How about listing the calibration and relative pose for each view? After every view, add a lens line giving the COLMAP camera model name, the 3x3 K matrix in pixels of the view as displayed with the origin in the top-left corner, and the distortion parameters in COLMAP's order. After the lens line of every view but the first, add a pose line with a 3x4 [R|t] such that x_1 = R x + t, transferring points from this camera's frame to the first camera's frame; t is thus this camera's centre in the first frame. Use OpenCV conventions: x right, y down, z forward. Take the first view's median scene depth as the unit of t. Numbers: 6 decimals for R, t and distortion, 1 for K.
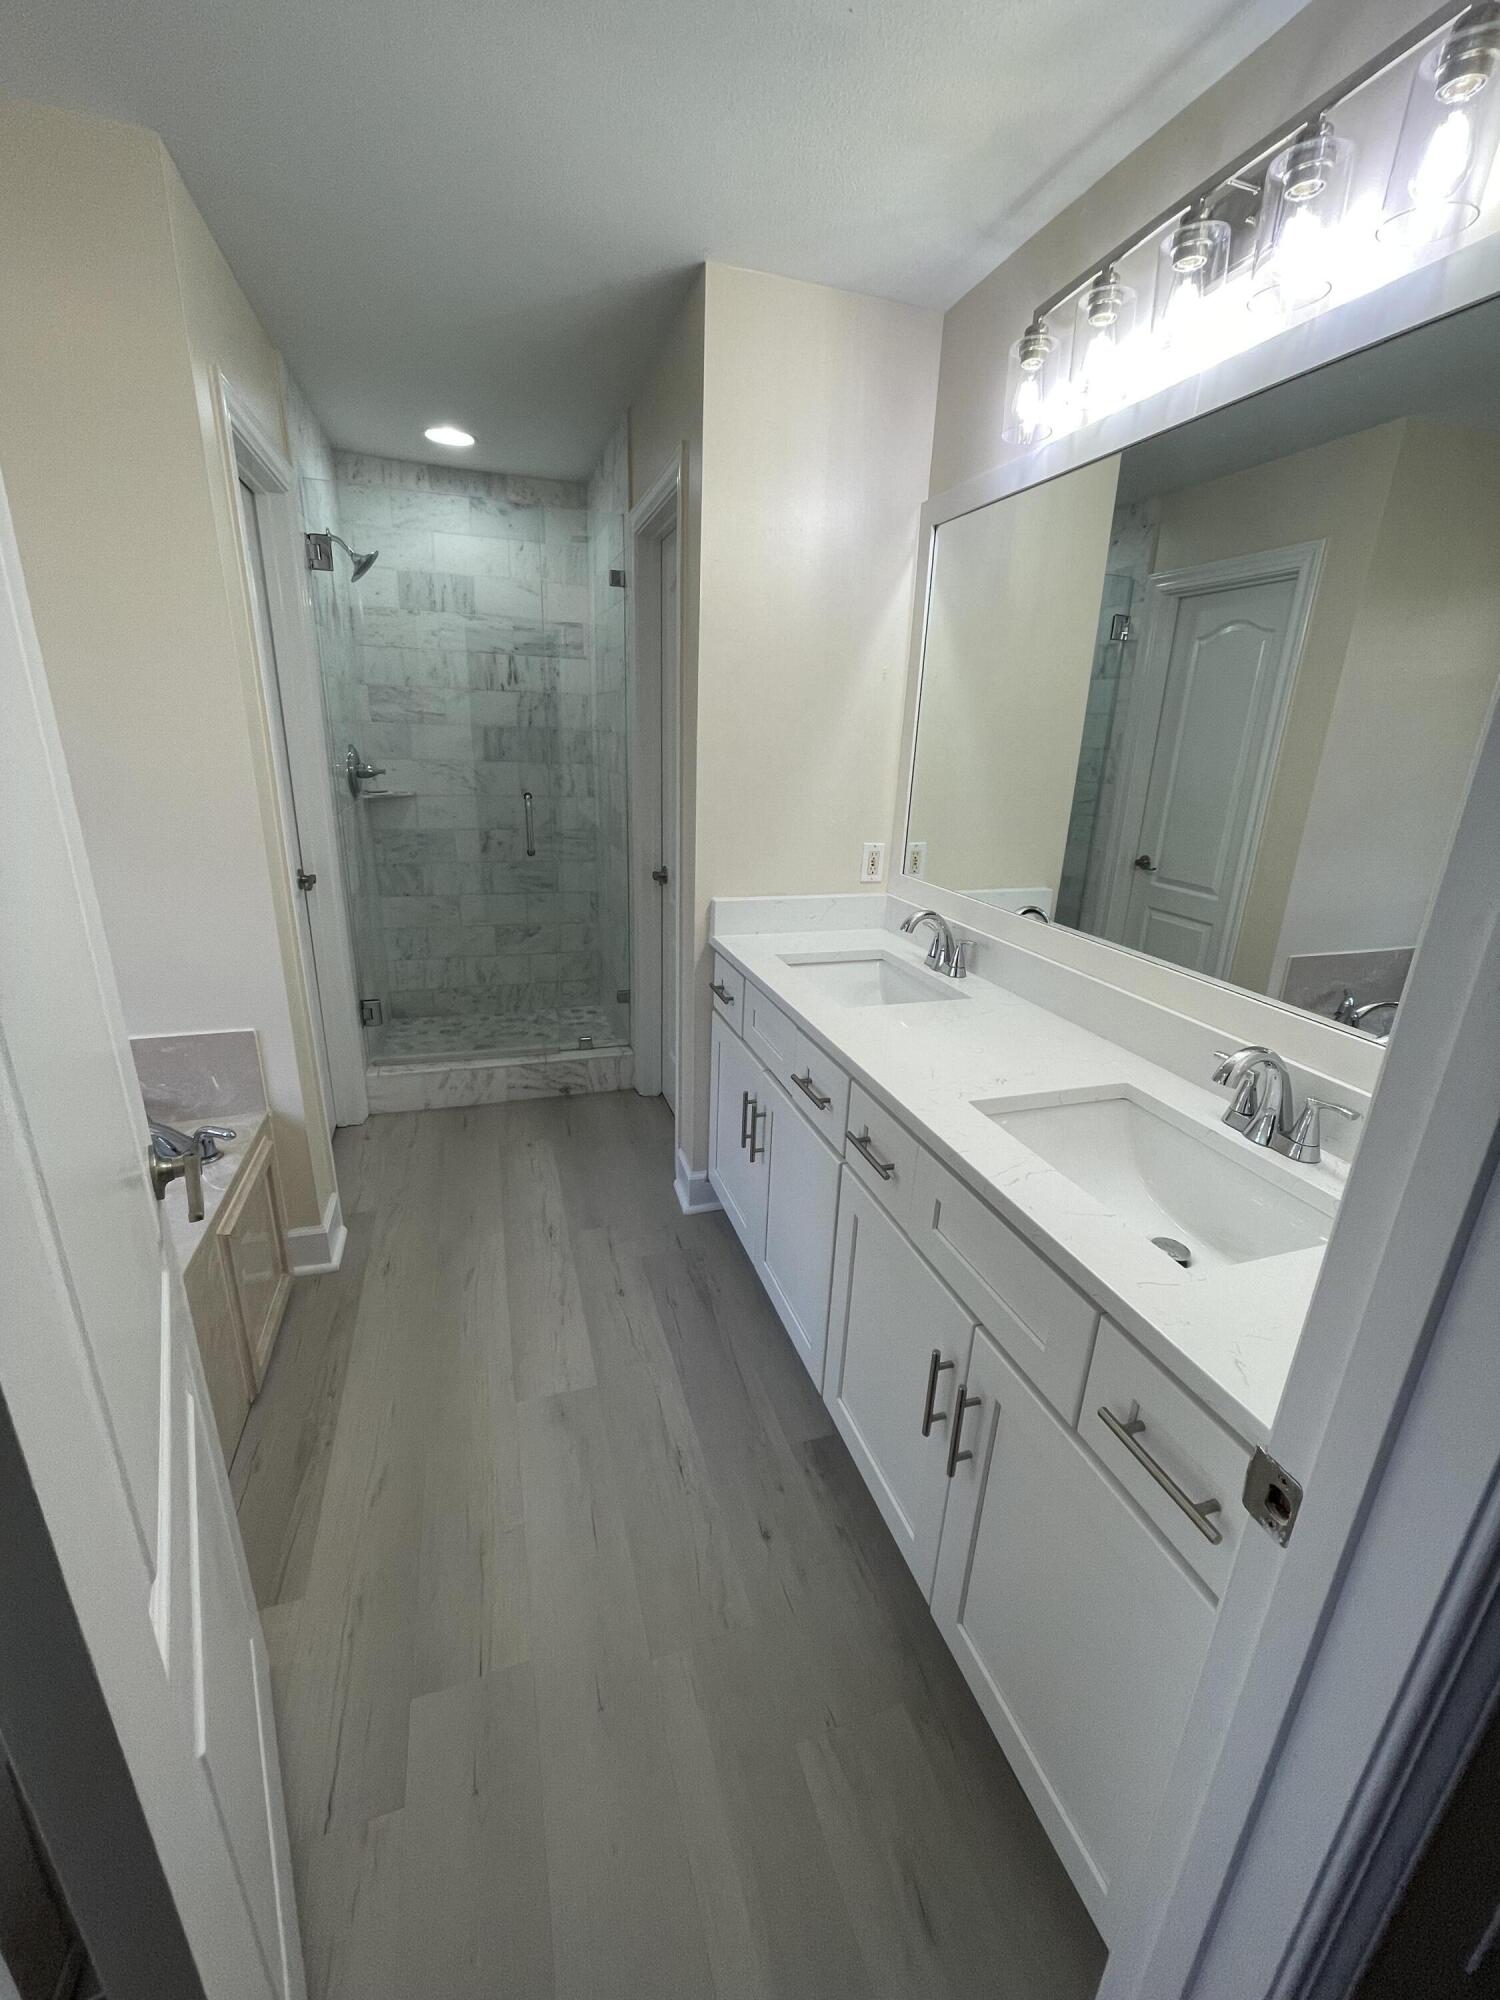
lens RADIAL K [[806.5, 0, 766.2], [0, 806.5, 999.3], [0, 0, 1]] dist [-0.006455, 0.002941]
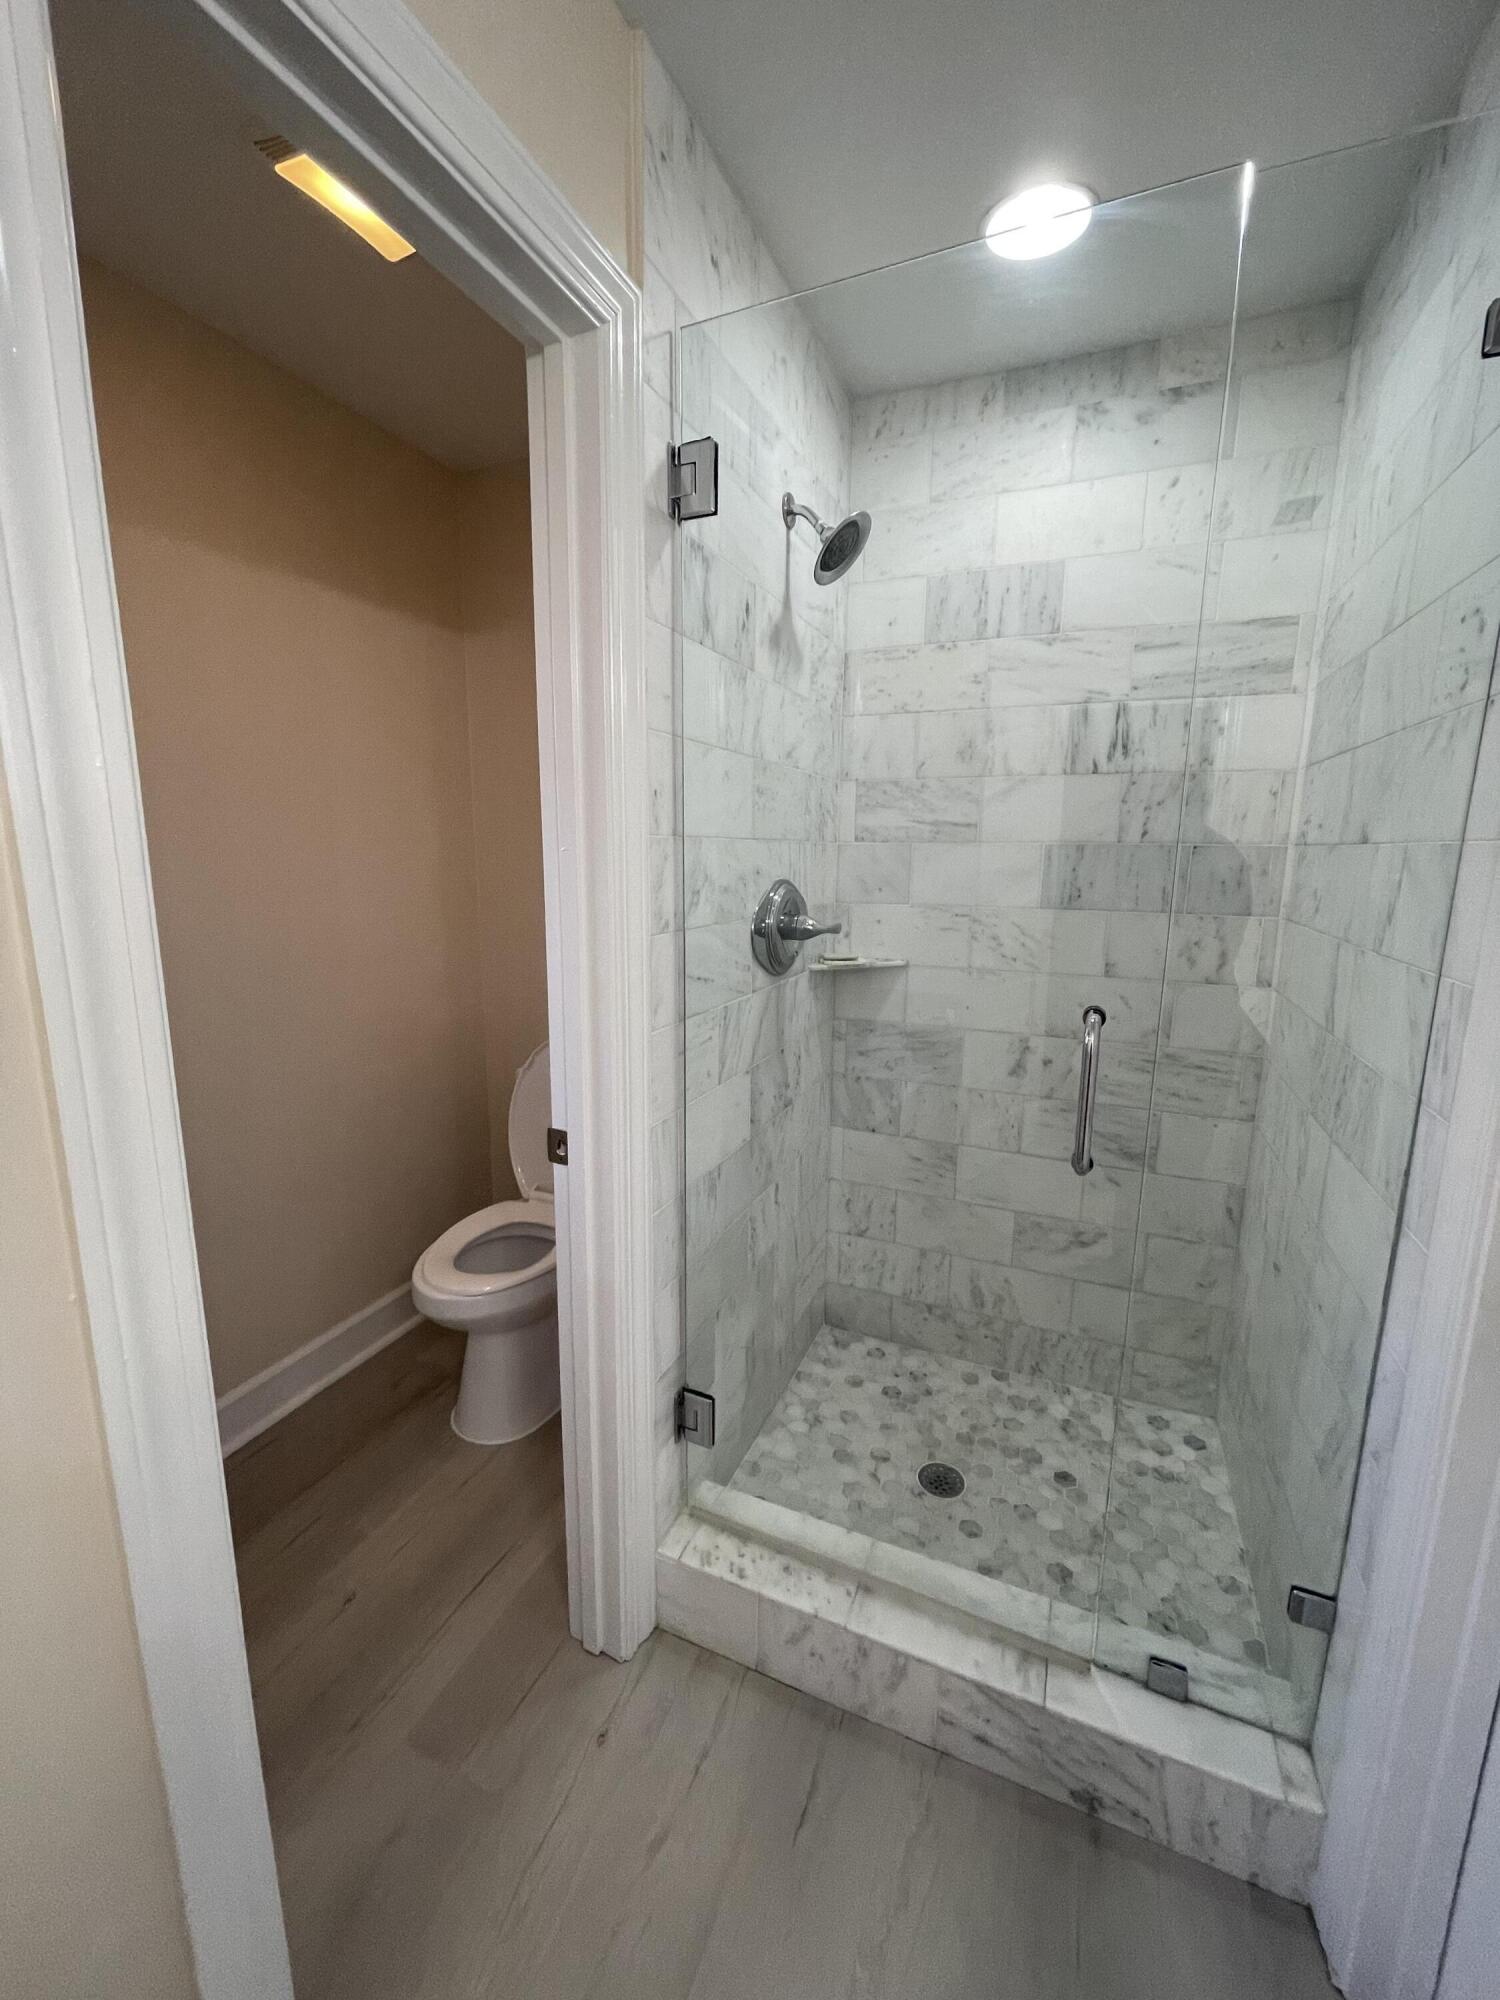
lens RADIAL K [[806.5, 0, 766.2], [0, 806.5, 999.3], [0, 0, 1]] dist [-0.006455, 0.002941]
pose [[0.751159, 0.089503, -0.654025, -0.138911], [-0.188235, 0.978673, -0.082260, -0.164927], [0.632715, 0.184900, 0.751987, 0.516793]]
